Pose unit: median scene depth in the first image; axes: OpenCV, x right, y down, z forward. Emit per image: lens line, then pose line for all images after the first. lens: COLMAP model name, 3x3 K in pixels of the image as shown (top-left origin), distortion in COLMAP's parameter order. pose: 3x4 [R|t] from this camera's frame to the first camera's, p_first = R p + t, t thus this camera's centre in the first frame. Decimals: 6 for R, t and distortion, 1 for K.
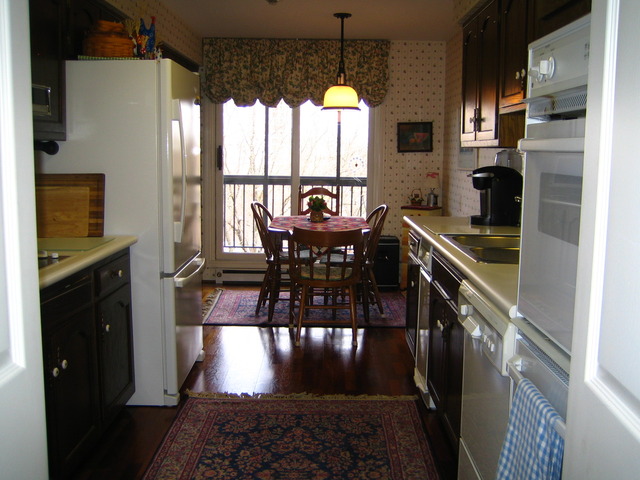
lens RADIAL K [[662.1, 0, 322.4], [0, 662.1, 236.8], [0, 0, 1]] dist [-0.135964, 0.145715]
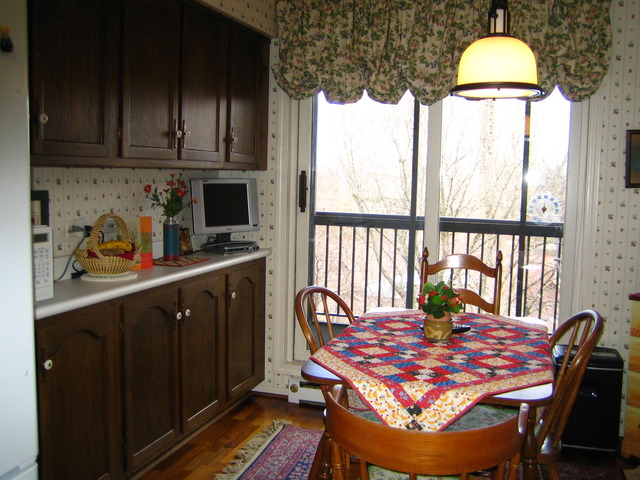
lens RADIAL K [[662.1, 0, 322.4], [0, 662.1, 236.8], [0, 0, 1]] dist [-0.135964, 0.145715]
pose [[0.952418, 0.035679, -0.302700, 0.043717], [-0.047802, 0.998320, -0.032731, -0.062934], [0.301024, 0.045643, 0.952524, 0.458111]]
